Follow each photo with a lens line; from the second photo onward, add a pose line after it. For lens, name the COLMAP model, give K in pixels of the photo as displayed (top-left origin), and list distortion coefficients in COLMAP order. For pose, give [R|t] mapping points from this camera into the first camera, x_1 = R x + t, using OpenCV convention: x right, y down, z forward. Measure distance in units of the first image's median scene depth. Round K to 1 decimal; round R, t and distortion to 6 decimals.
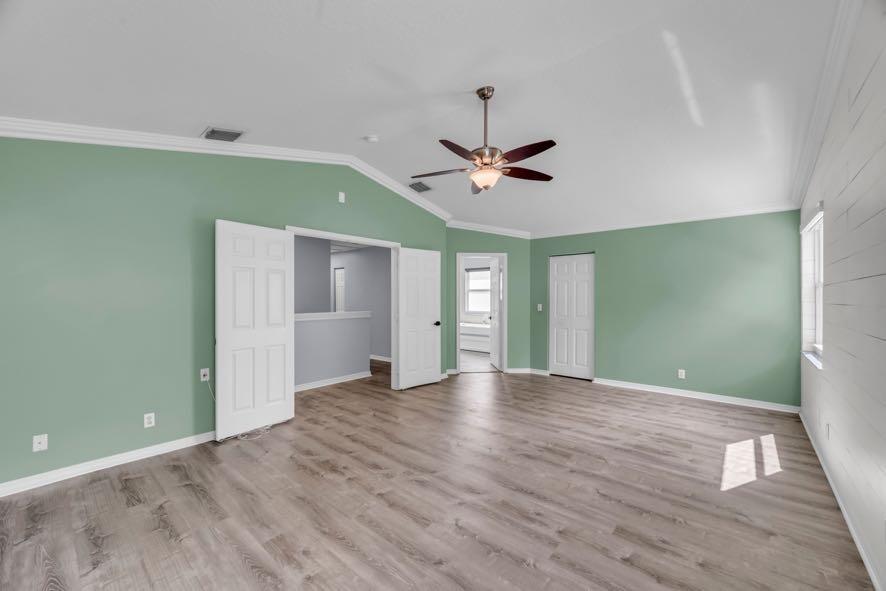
lens RADIAL K [[341.3, 0, 443.0], [0, 341.3, 295.5], [0, 0, 1]] dist [0.000313, 0.000175]
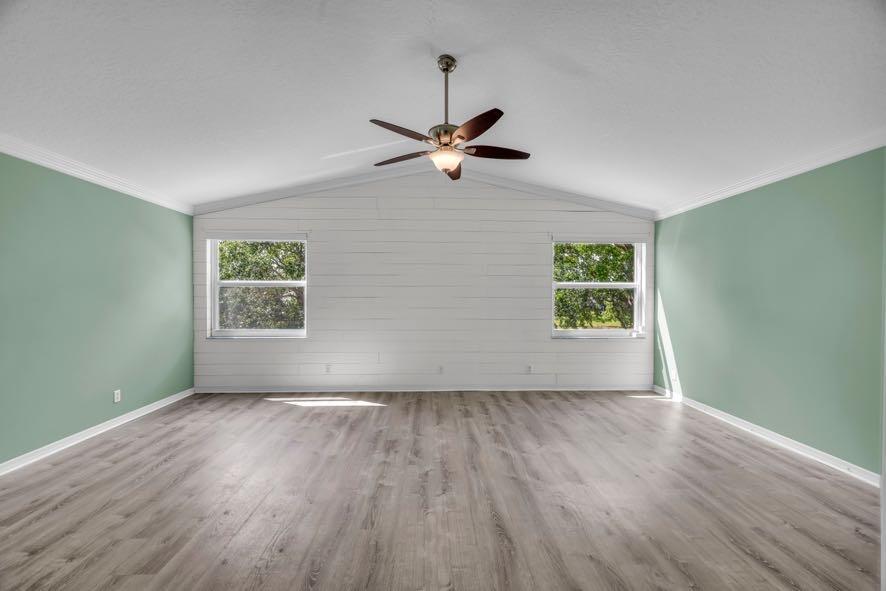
lens RADIAL K [[353.0, 0, 443.3], [0, 353.0, 296.2], [0, 0, 1]] dist [-0.003334, -0.000151]
pose [[-0.681585, -0.003217, 0.731732, -0.544781], [-0.006560, 0.999977, -0.001714, 0.018683], [-0.731709, -0.005968, -0.681591, 1.628789]]
